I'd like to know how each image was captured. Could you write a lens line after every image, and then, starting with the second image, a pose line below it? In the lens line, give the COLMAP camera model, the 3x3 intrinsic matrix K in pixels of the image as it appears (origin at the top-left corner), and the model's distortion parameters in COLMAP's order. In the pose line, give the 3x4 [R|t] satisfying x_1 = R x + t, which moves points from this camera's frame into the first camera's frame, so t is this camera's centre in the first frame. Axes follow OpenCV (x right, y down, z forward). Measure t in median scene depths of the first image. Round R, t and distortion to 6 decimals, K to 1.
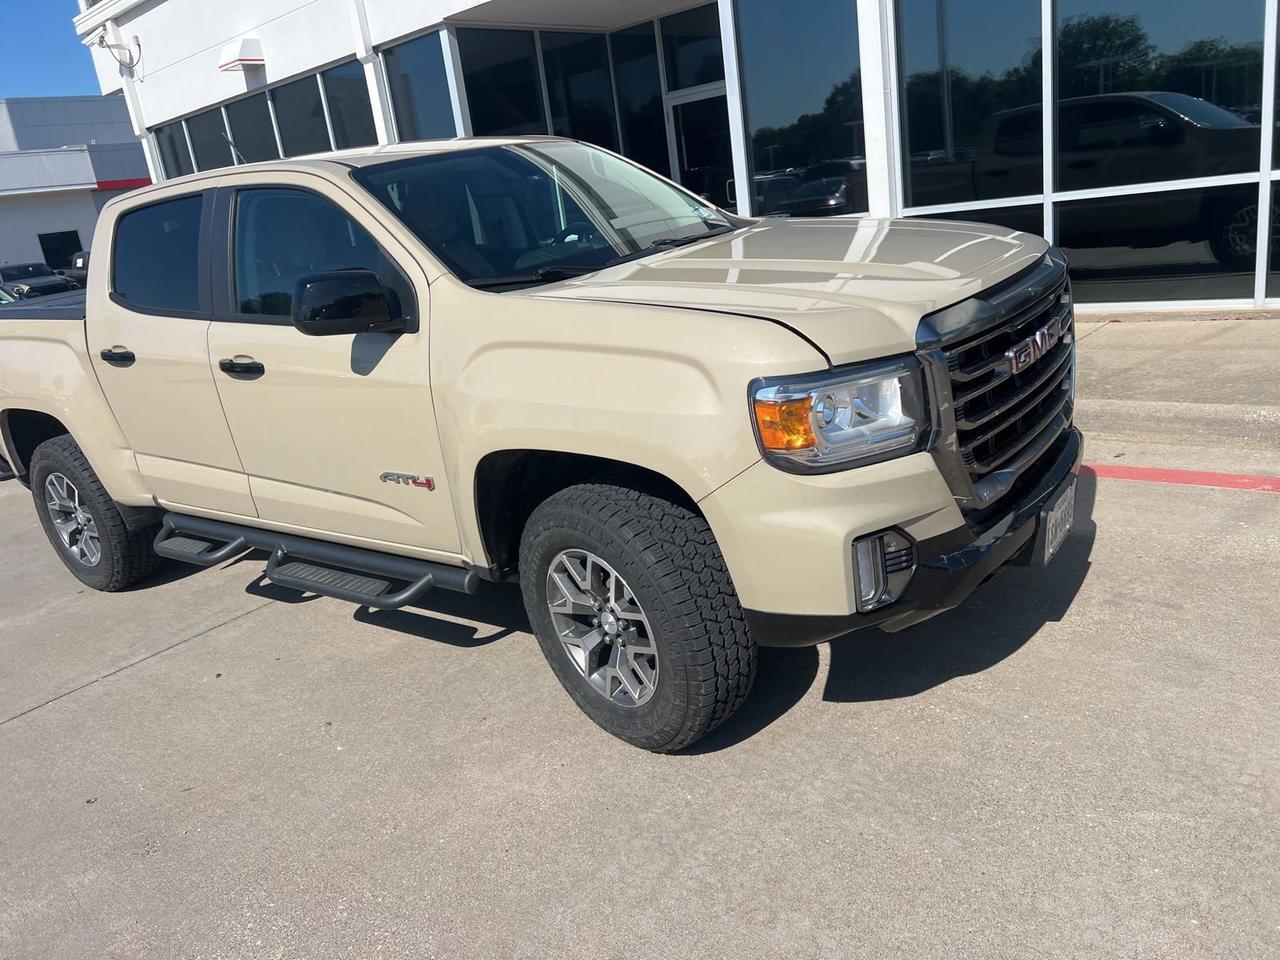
lens RADIAL K [[924.5, 0, 608.5], [0, 924.5, 473.8], [0, 0, 1]] dist [0.011319, -0.001089]
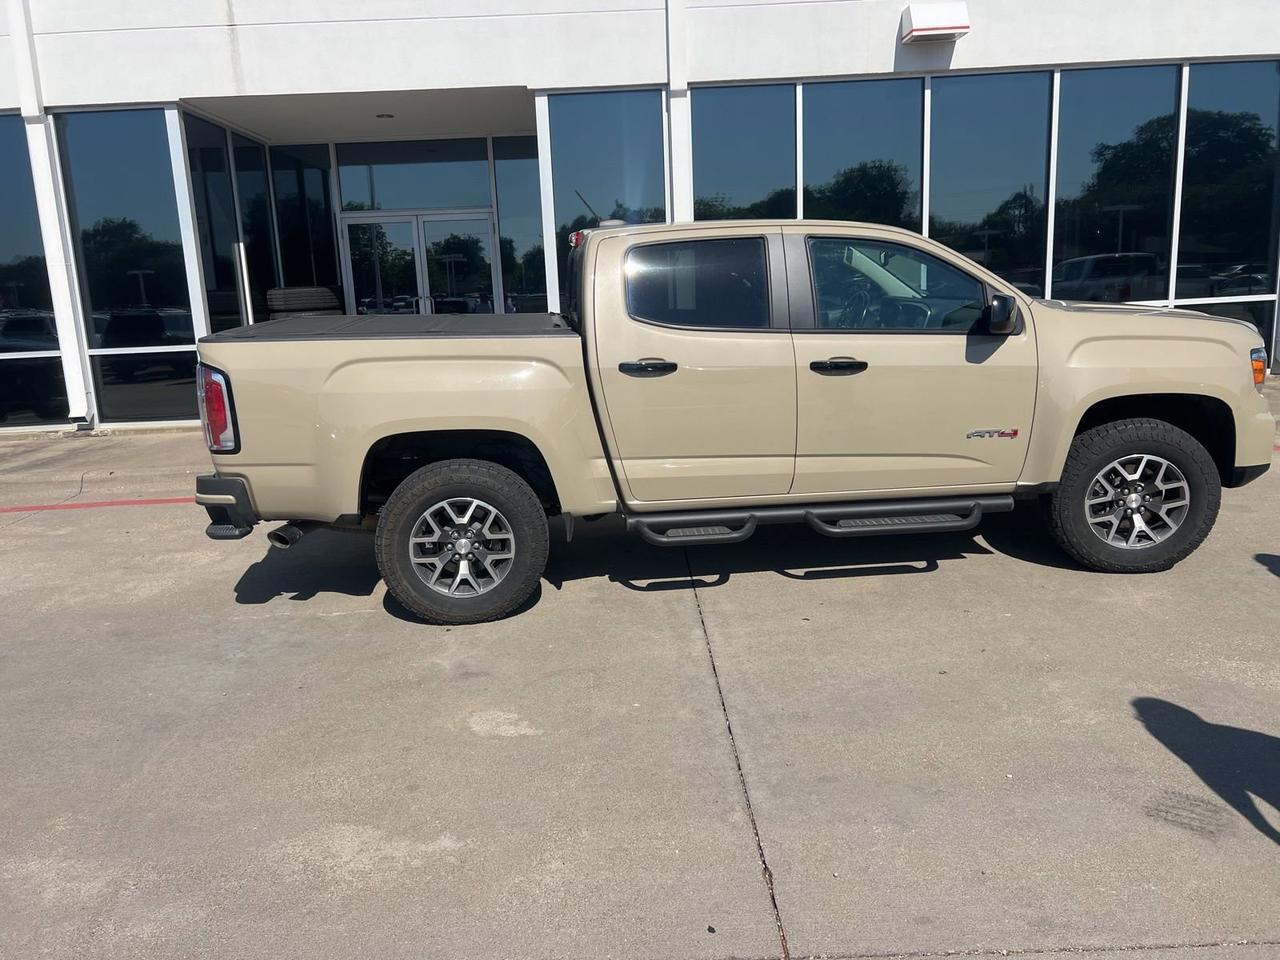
lens RADIAL K [[893.1, 0, 640.0], [0, 893.1, 480.0], [0, 0, 1]] dist [0.079773, -0.089924]
pose [[0.753209, -0.036285, 0.656779, -1.350393], [0.132645, 0.986344, -0.097627, 0.123313], [-0.644268, 0.160652, 0.747737, 0.230800]]
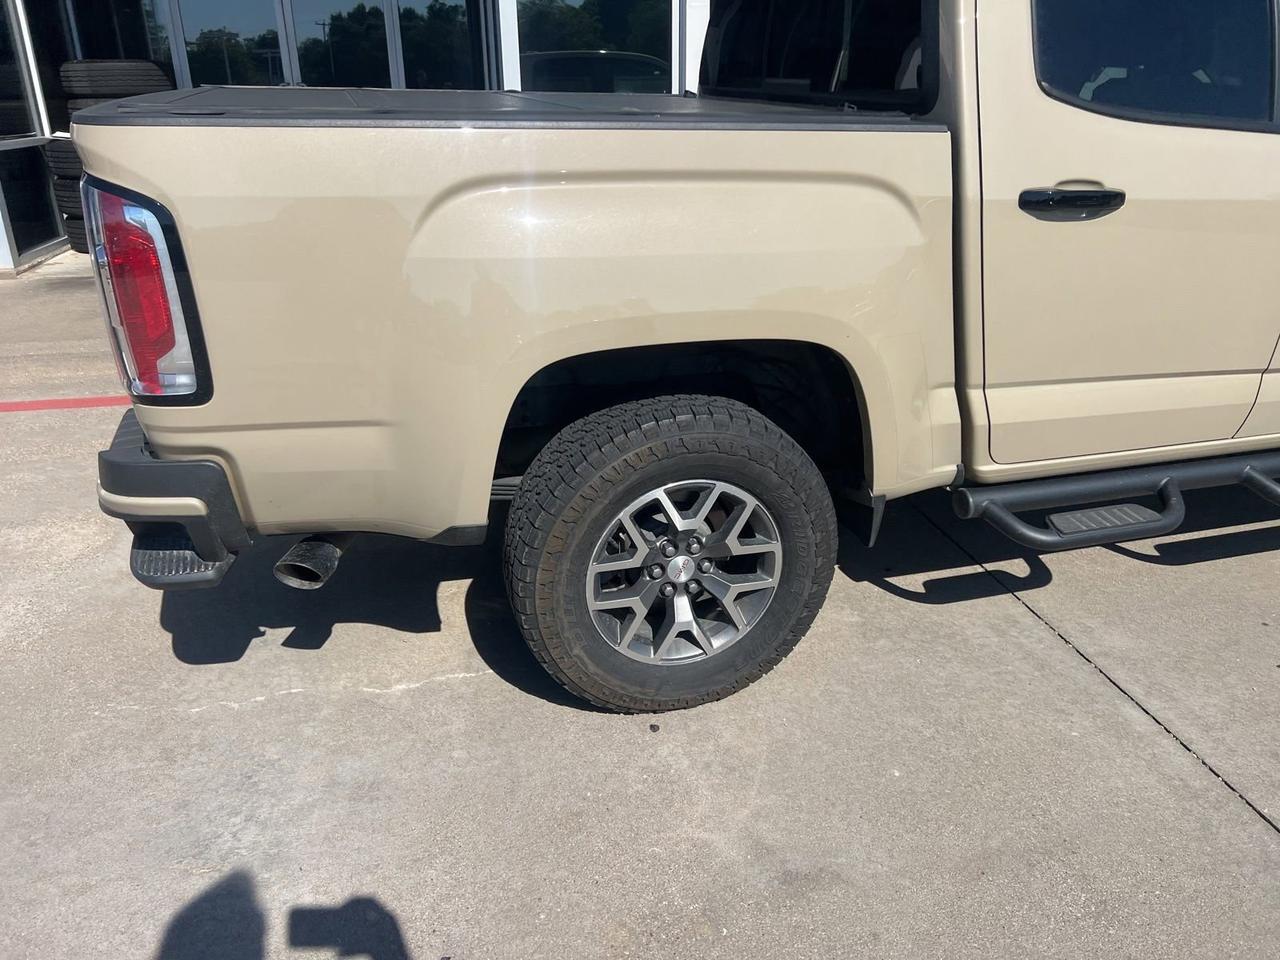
lens RADIAL K [[916.8, 0, 640.0], [0, 916.8, 480.0], [0, 0, 1]] dist [0.050436, -0.003203]
pose [[0.631644, -0.177374, 0.754695, -1.217696], [0.154519, 0.982747, 0.101648, -0.061939], [-0.759704, 0.052409, 0.648154, 0.906975]]
